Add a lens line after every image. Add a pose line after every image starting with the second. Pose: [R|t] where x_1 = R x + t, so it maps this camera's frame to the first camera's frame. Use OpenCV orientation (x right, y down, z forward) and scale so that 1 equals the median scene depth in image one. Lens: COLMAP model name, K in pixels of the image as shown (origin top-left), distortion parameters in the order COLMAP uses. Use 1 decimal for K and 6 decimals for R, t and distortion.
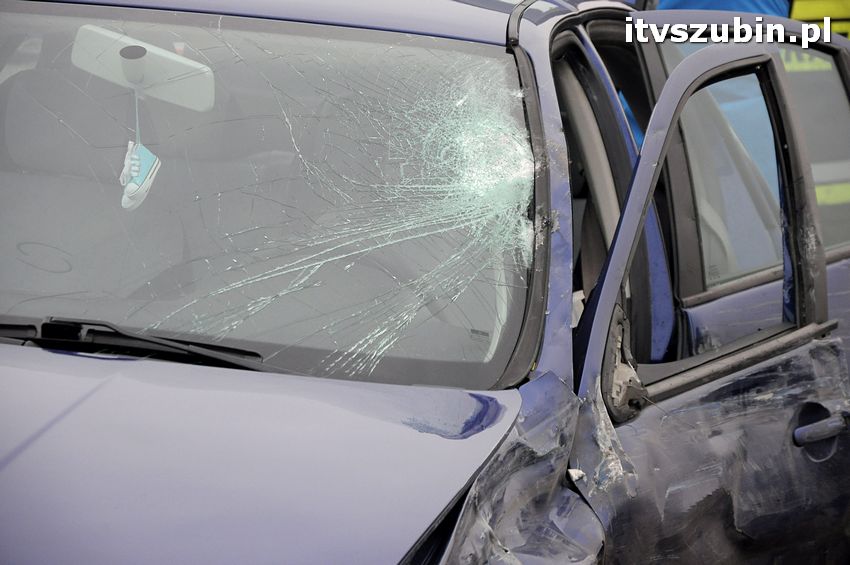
lens RADIAL K [[3831.0, 0, 425.0], [0, 3831.0, 282.5], [0, 0, 1]] dist [1.084414, 20.548985]
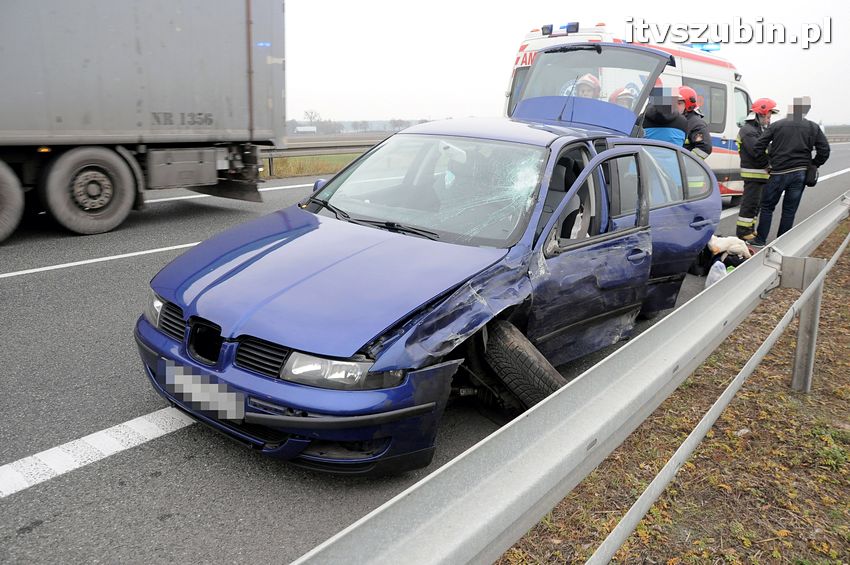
lens RADIAL K [[674.3, 0, 425.0], [0, 674.3, 282.5], [0, 0, 1]] dist [-0.170428, 0.140694]
pose [[0.910783, 0.092112, -0.402480, 0.192840], [-0.028575, 0.986522, 0.161114, -0.035861], [0.411896, -0.135239, 0.901139, 0.400558]]
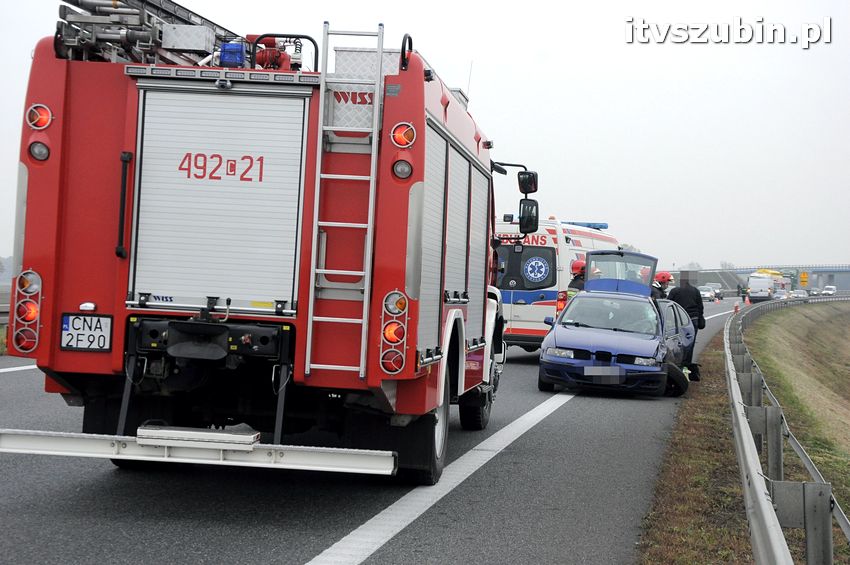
lens RADIAL K [[1405.6, 0, 425.0], [0, 1405.6, 282.5], [0, 0, 1]] dist [0.145864, 0.219540]
pose [[0.999523, 0.019469, 0.023980, -0.660522], [-0.017617, 0.997017, -0.075149, 0.171593], [-0.025372, 0.074691, 0.996884, -2.634088]]
